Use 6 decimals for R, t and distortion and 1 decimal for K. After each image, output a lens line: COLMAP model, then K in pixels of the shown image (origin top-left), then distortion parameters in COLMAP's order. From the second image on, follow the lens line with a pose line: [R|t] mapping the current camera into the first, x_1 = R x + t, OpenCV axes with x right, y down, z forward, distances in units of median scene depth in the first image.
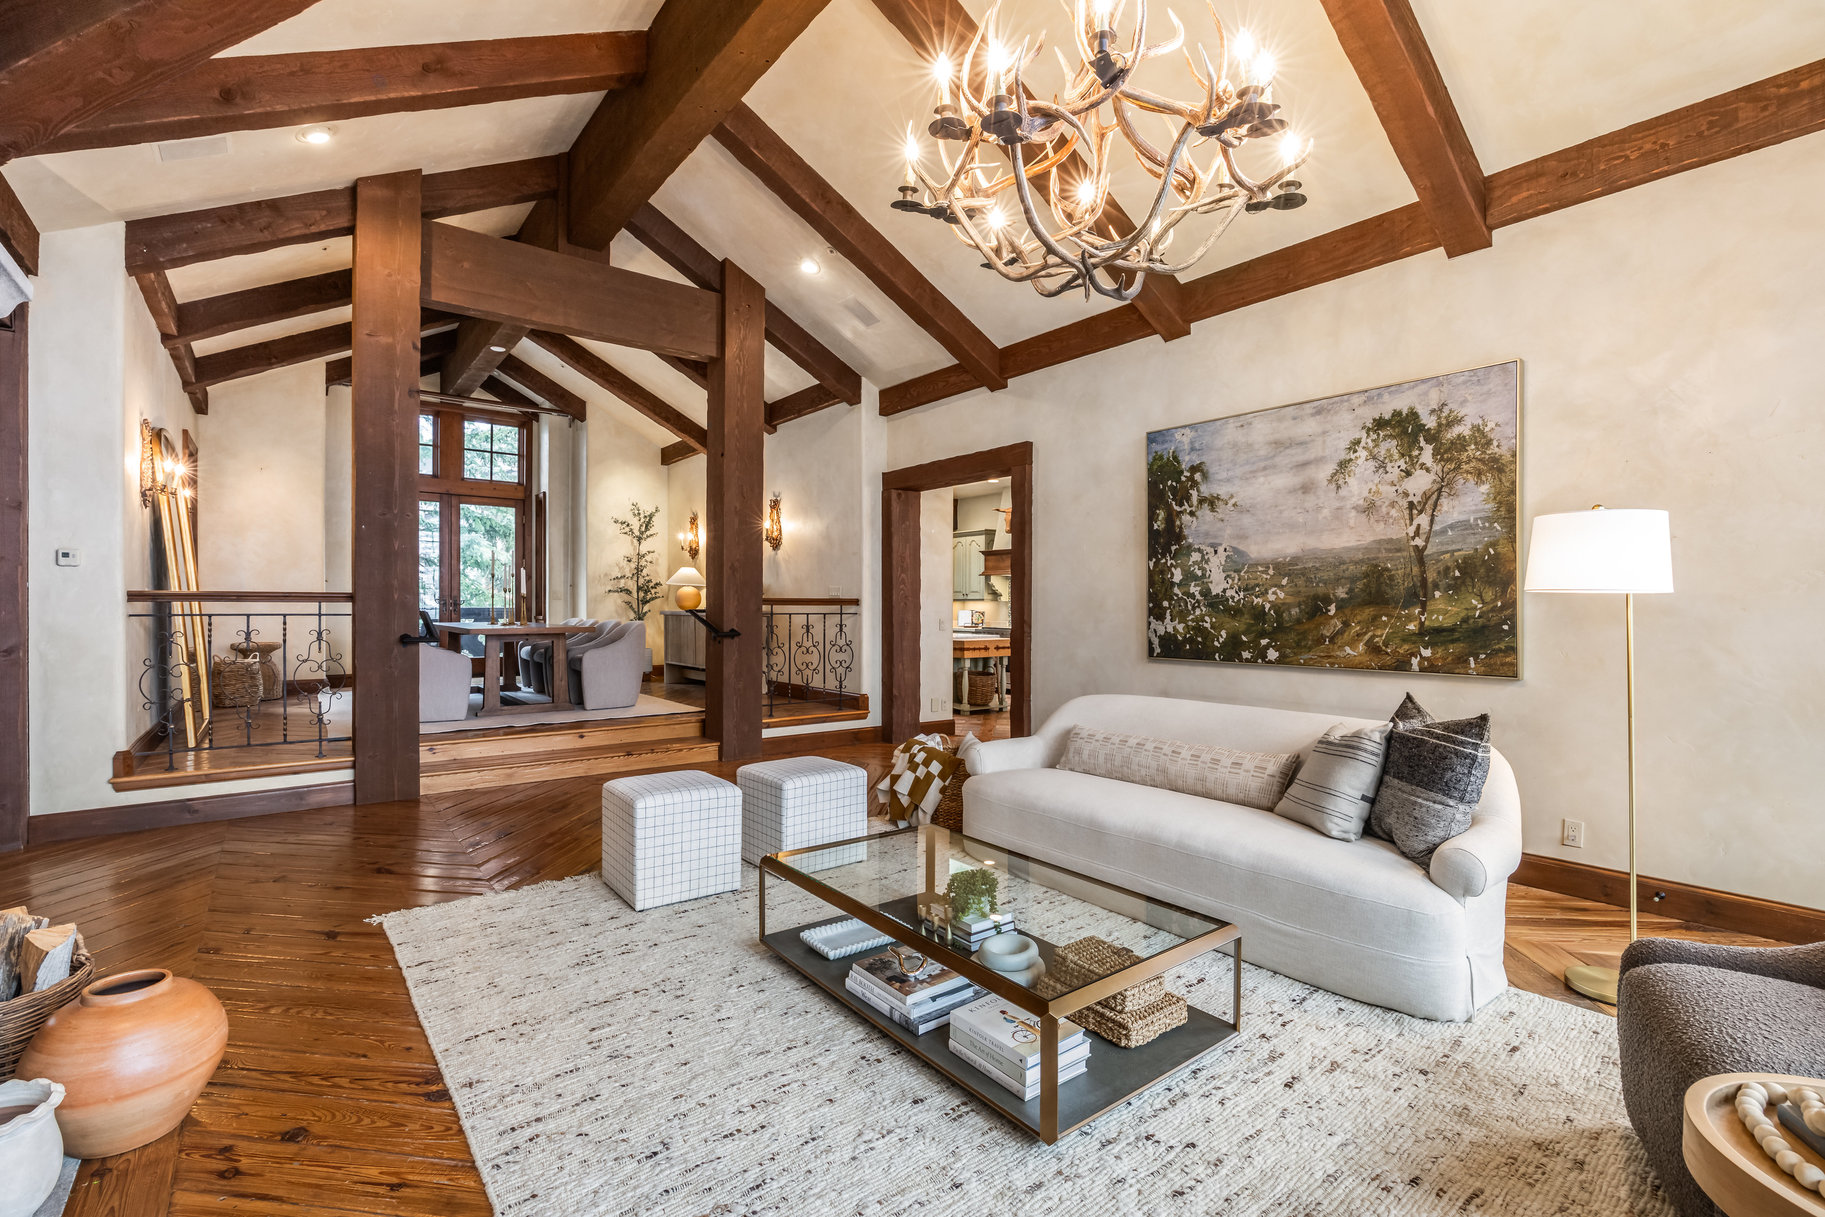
lens RADIAL K [[830.3, 0, 906.4], [0, 830.3, 618.1], [0, 0, 1]] dist [-0.003151, -0.000236]
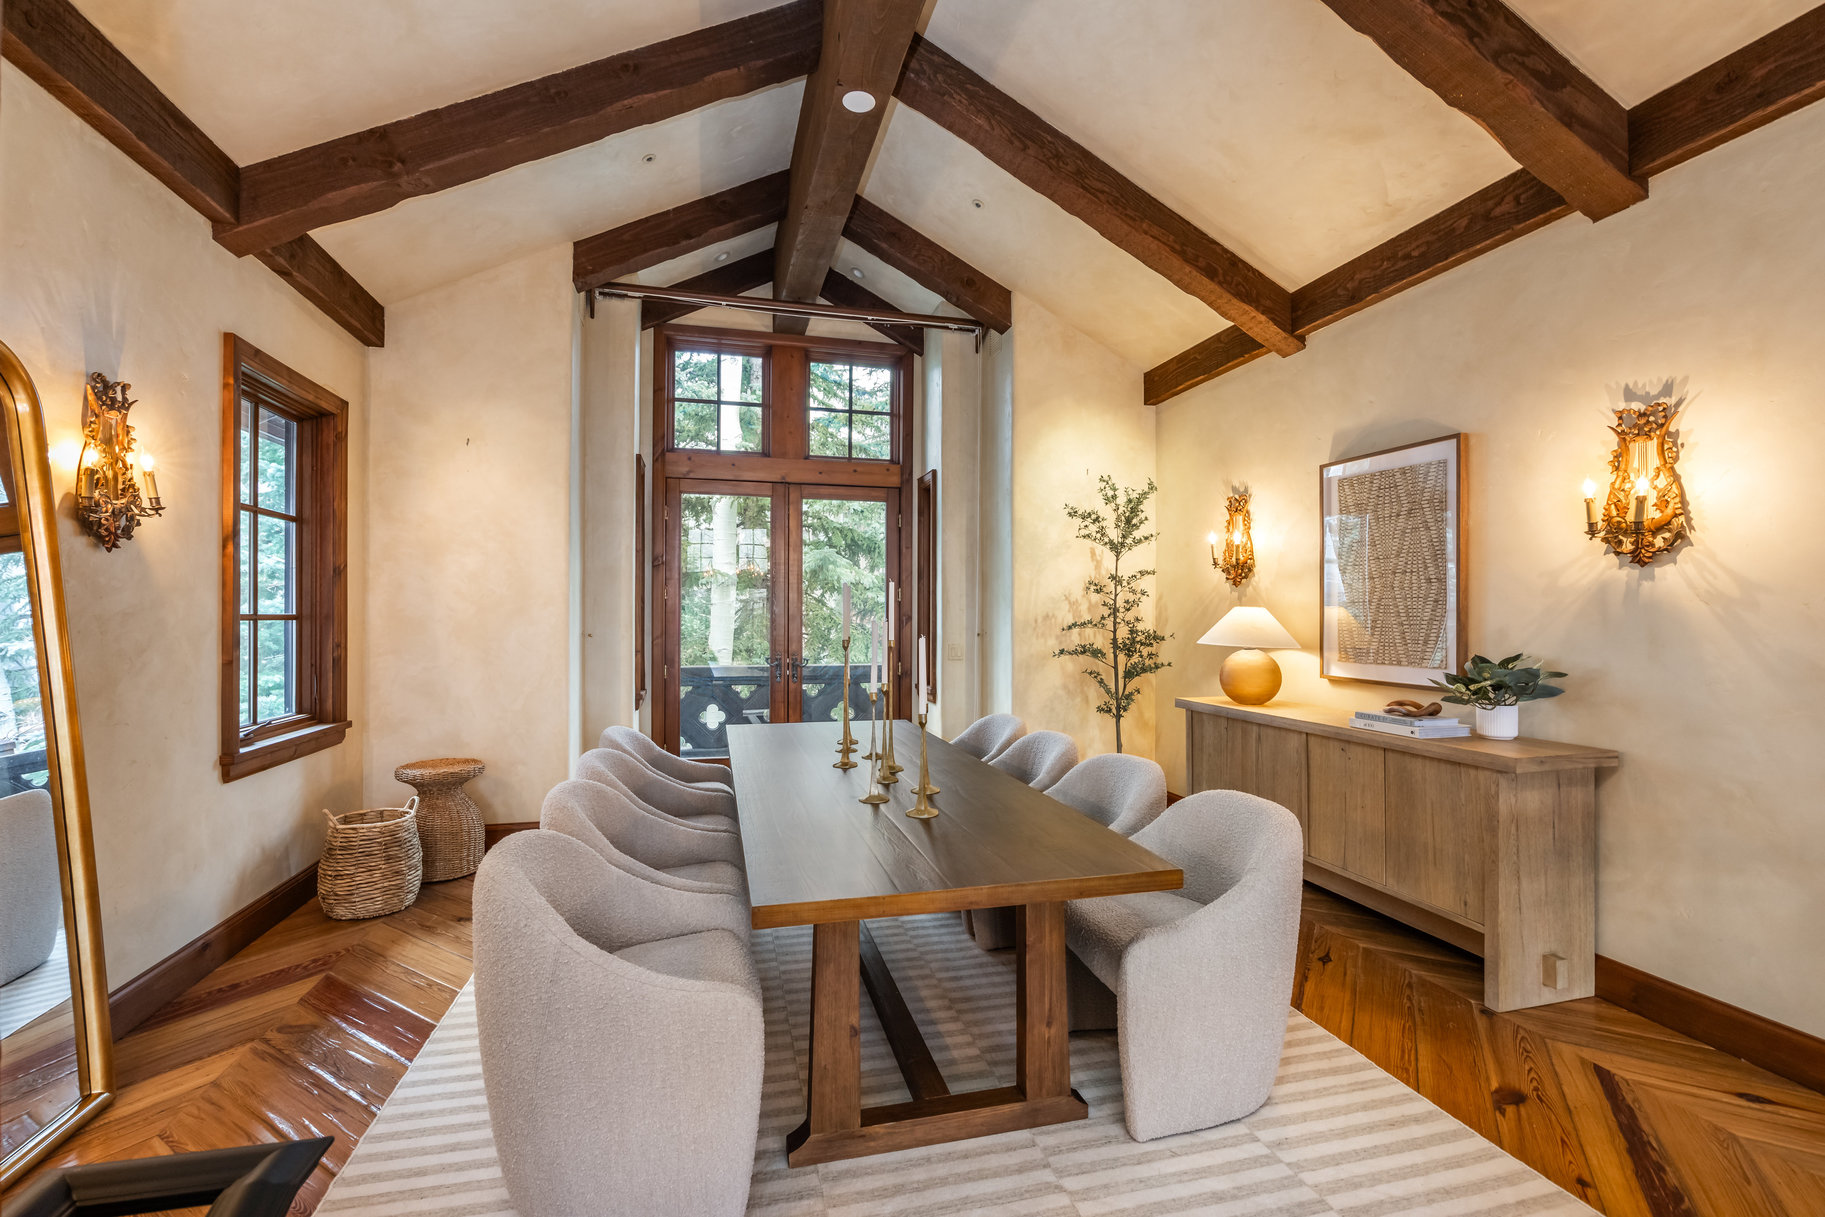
lens RADIAL K [[830.3, 0, 910.4], [0, 830.3, 609.4], [0, 0, 1]] dist [-0.003151, -0.000236]
pose [[0.925730, -0.005614, -0.378144, -0.240374], [-0.000026, 0.999889, -0.014908, -0.048667], [0.378185, 0.013811, 0.925627, 0.475733]]
